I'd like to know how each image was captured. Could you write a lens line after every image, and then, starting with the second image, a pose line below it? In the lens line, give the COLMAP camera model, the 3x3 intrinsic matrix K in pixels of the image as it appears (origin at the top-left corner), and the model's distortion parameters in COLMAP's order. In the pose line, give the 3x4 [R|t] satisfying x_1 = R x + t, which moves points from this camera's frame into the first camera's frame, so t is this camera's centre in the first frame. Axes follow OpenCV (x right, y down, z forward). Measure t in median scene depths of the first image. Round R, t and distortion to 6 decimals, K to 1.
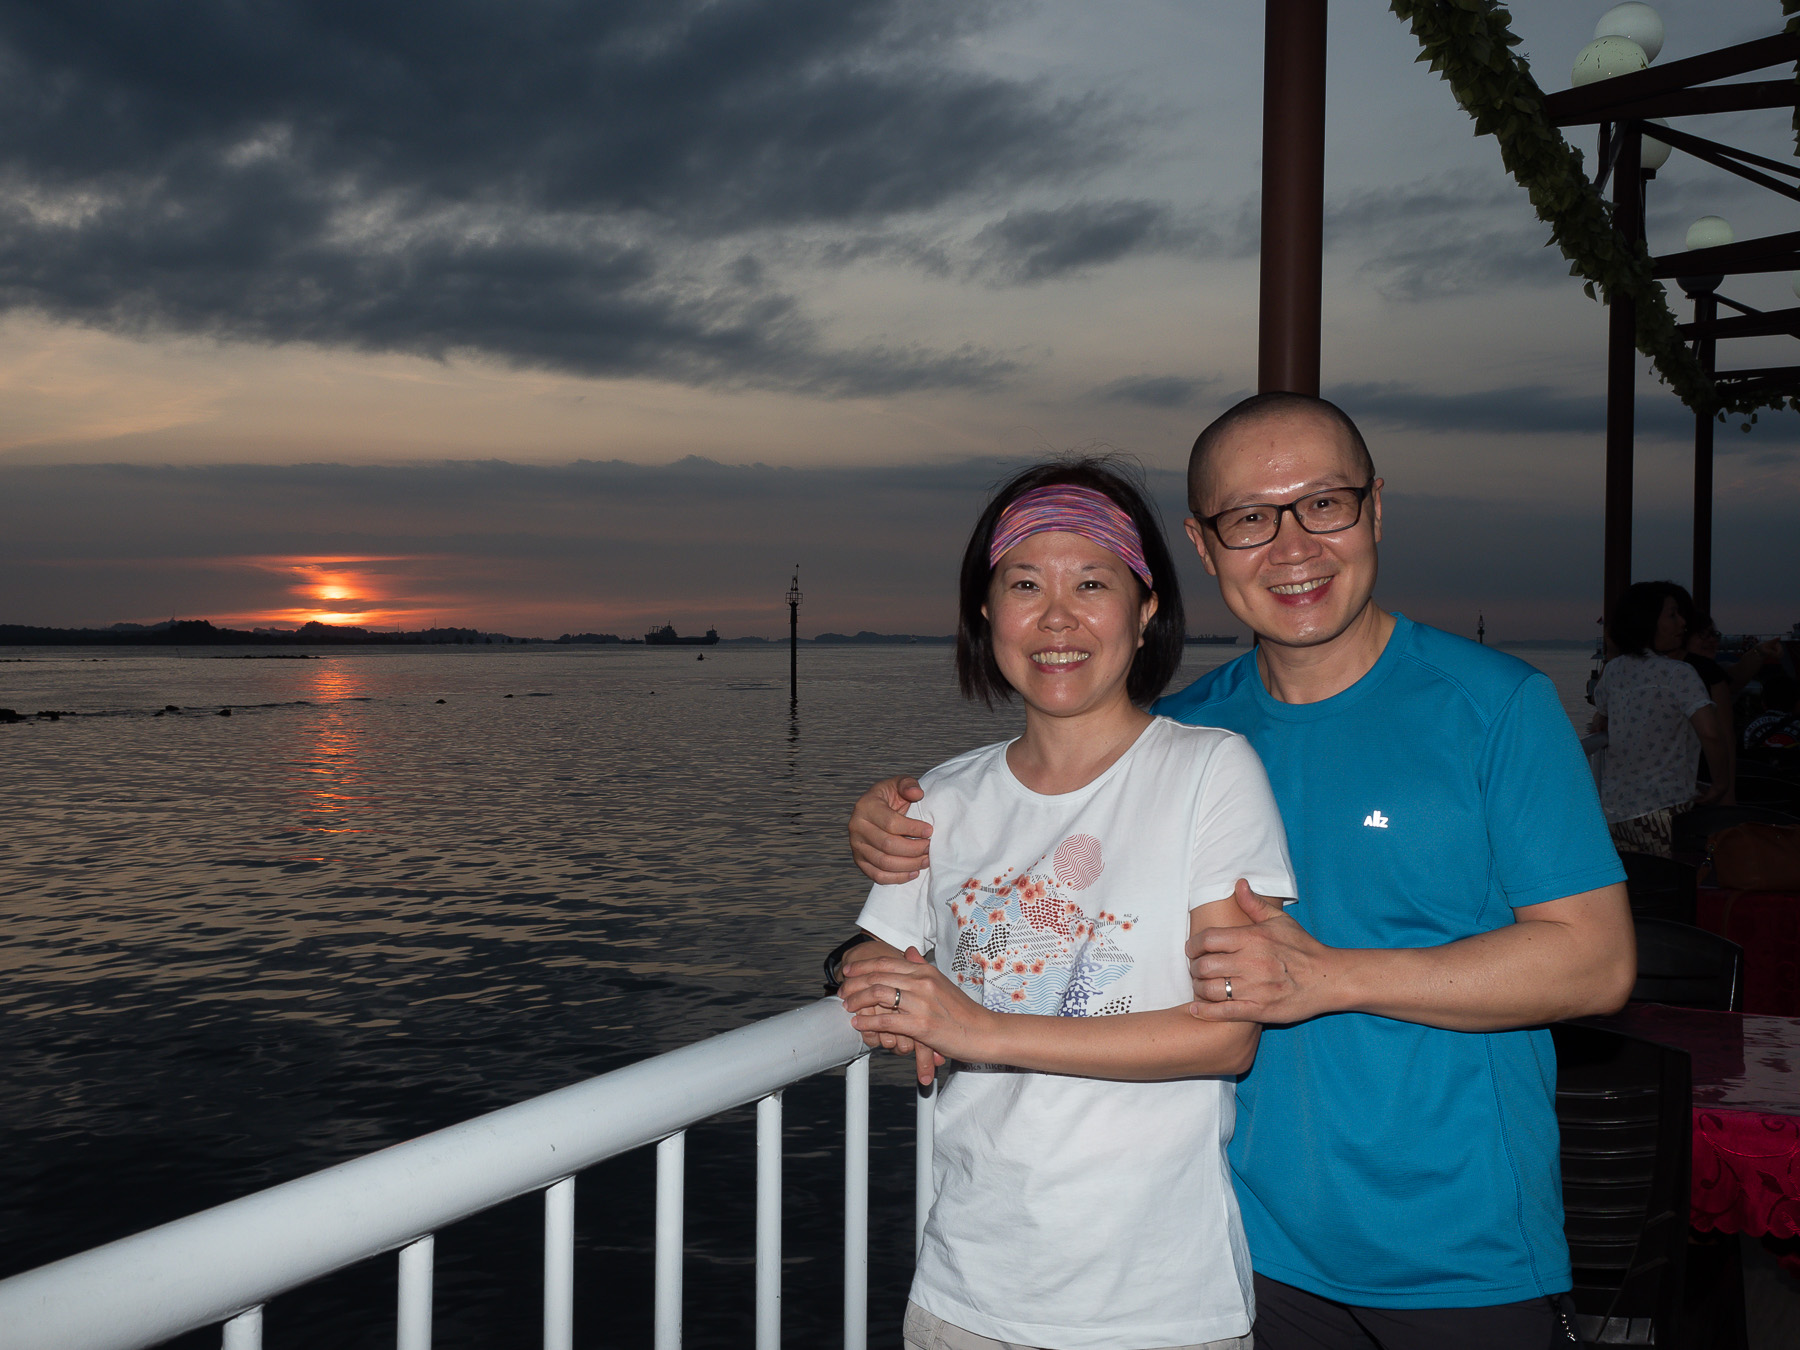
lens RADIAL K [[1776.9, 0, 900.0], [0, 1776.9, 675.0], [0, 0, 1]] dist [0.019908, 0.000358]
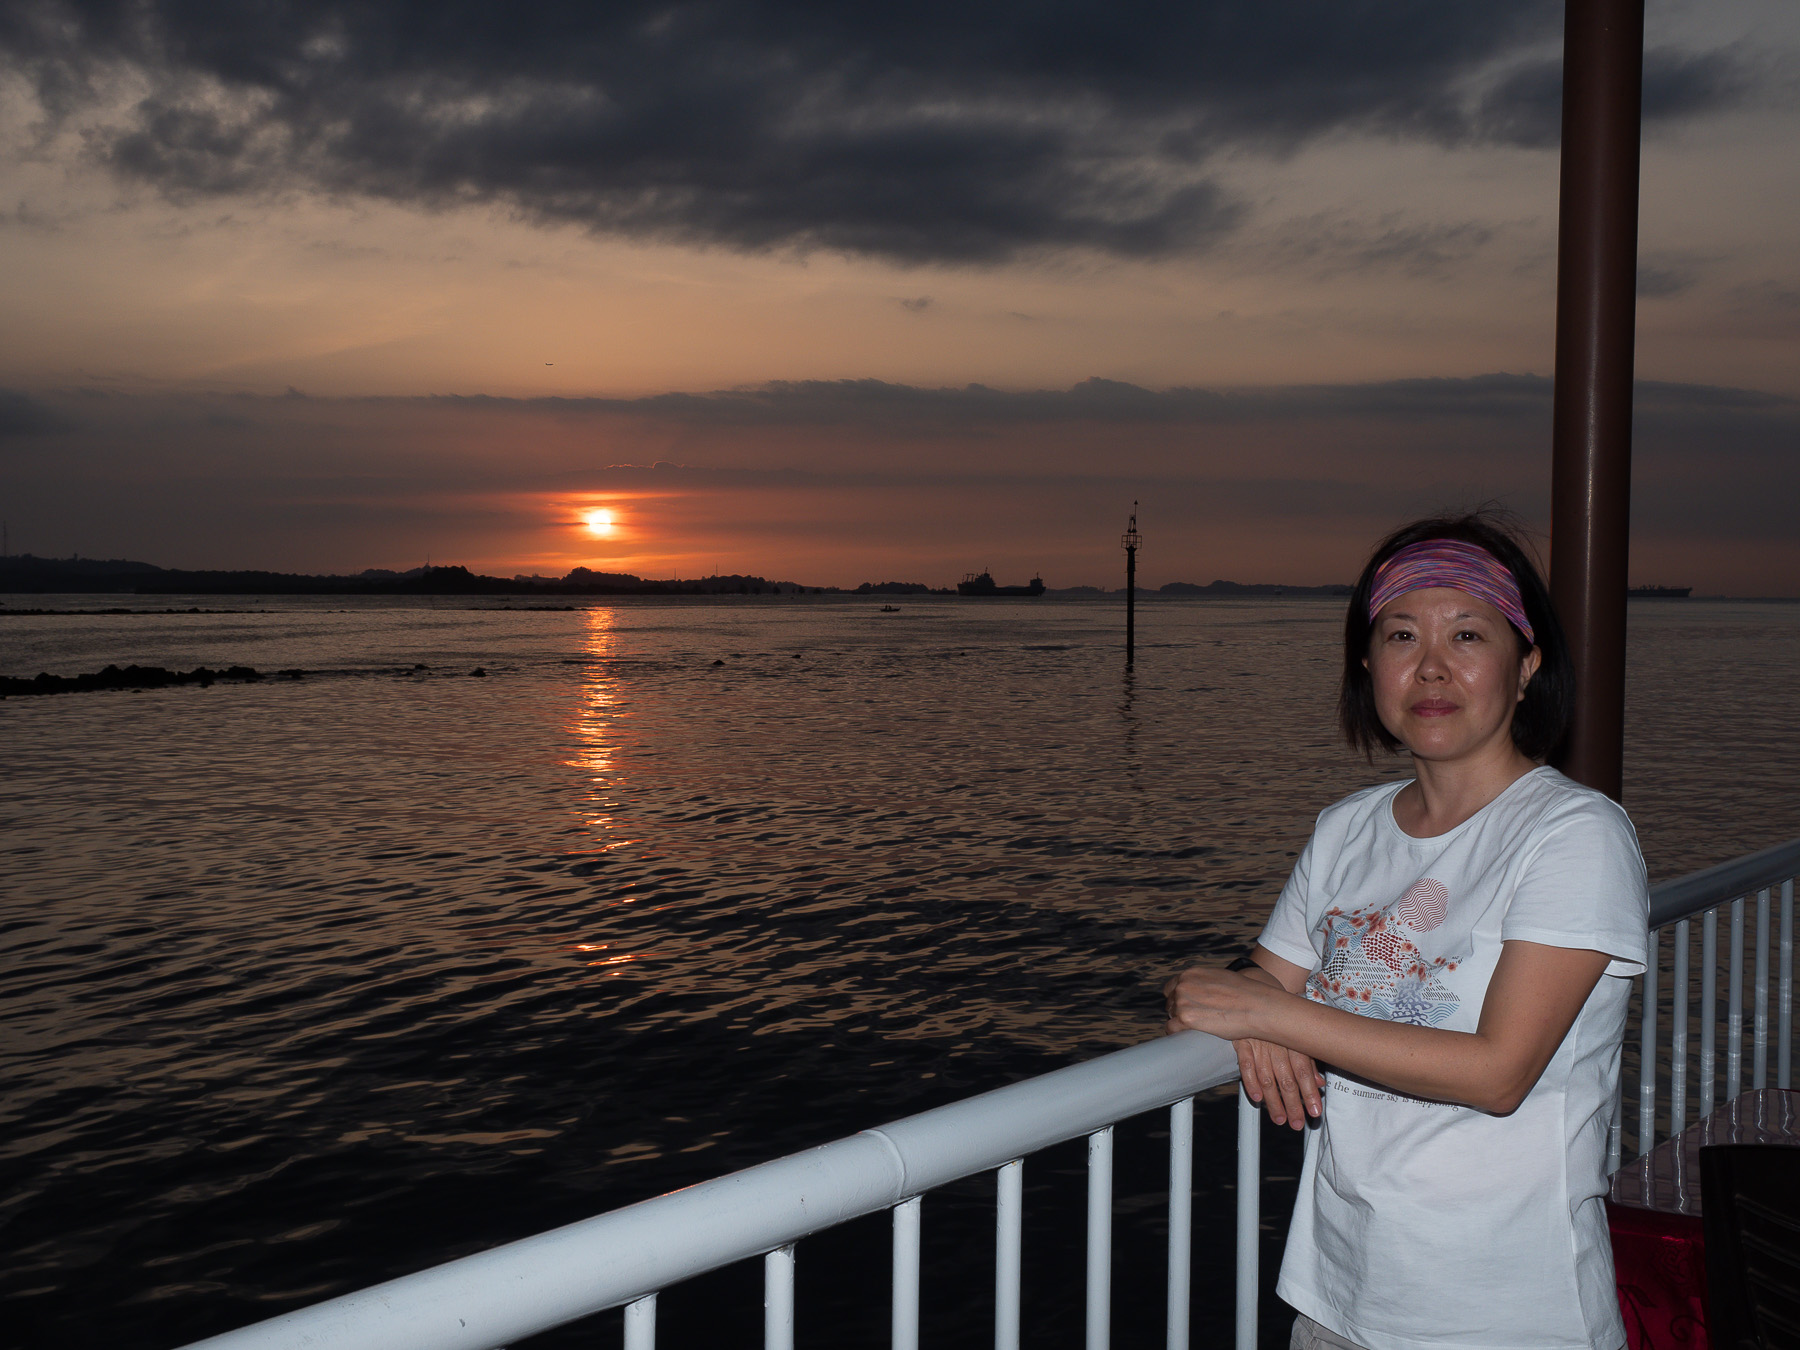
lens RADIAL K [[2146.1, 0, 946.3], [0, 2146.1, 702.9], [0, 0, 1]] dist [0.020006, 0.022512]
pose [[0.989393, 0.012349, -0.144738, -0.011165], [-0.007342, 0.999358, 0.035076, -0.052803], [0.145078, -0.033642, 0.988848, -0.281077]]
